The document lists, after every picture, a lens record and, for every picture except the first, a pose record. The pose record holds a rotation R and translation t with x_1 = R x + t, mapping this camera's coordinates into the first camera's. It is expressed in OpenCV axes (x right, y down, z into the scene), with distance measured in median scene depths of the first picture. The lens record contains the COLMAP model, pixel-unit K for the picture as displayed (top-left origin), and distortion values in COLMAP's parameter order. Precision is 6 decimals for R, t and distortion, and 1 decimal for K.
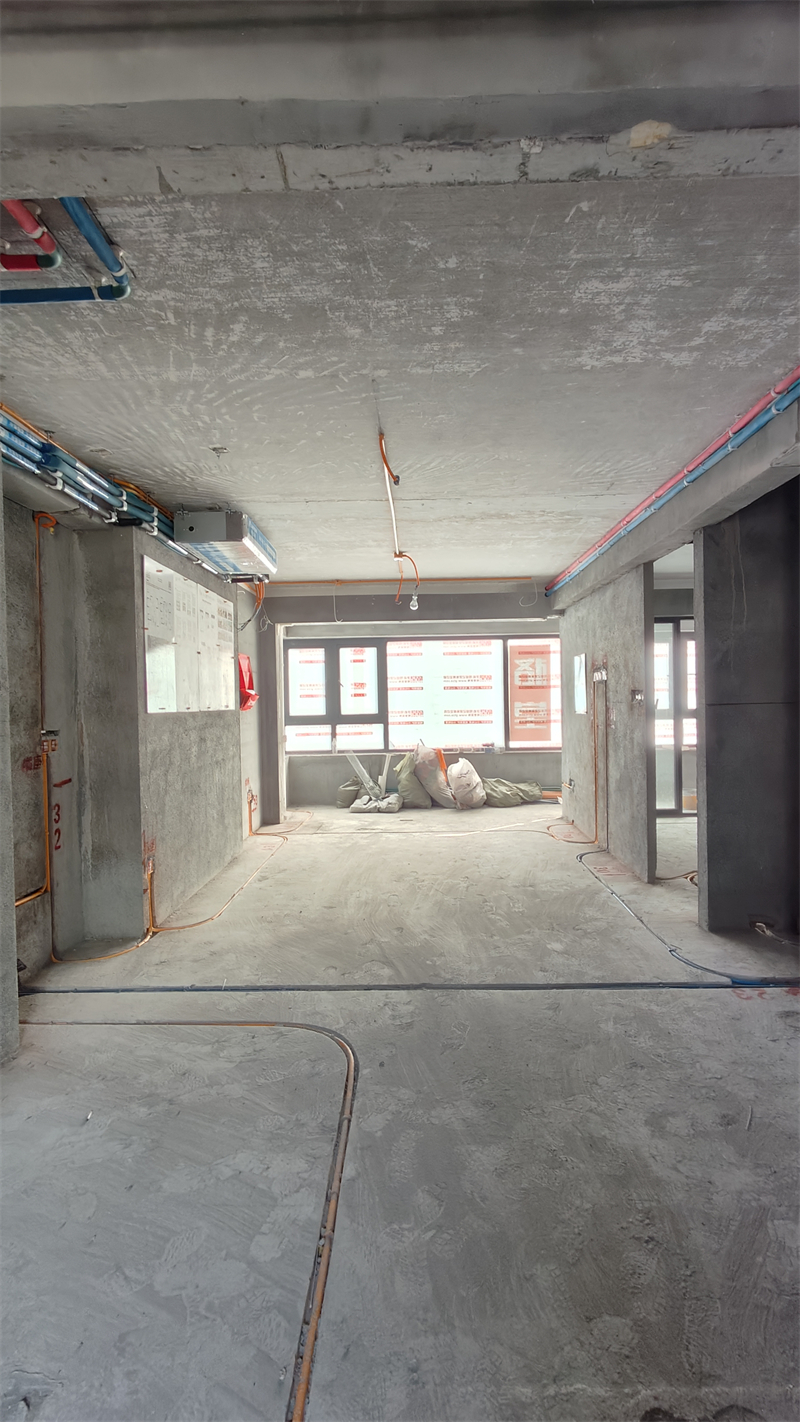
lens RADIAL K [[650.1, 0, 396.6], [0, 650.1, 712.4], [0, 0, 1]] dist [-0.005624, 0.001976]
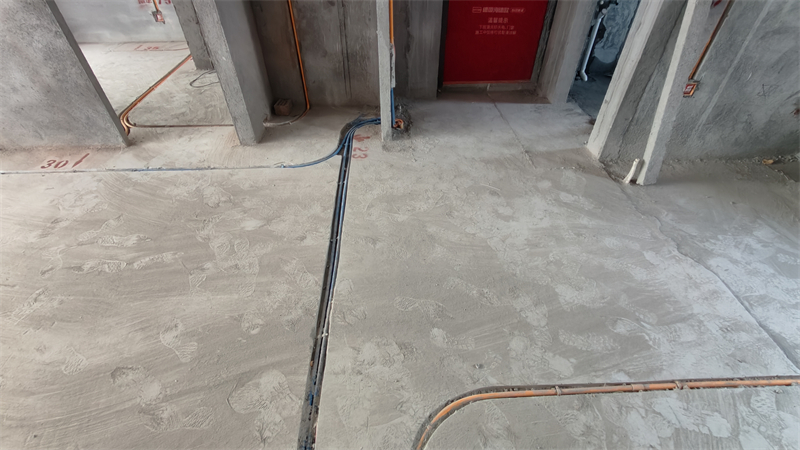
lens RADIAL K [[365.7, 0, 399.1], [0, 365.7, 228.4], [0, 0, 1]] dist [-0.005624, 0.001976]
pose [[-0.066876, -0.660450, 0.747886, -0.281721], [0.024839, 0.748229, 0.662975, -0.025598], [-0.997452, 0.062914, -0.033633, 1.022580]]
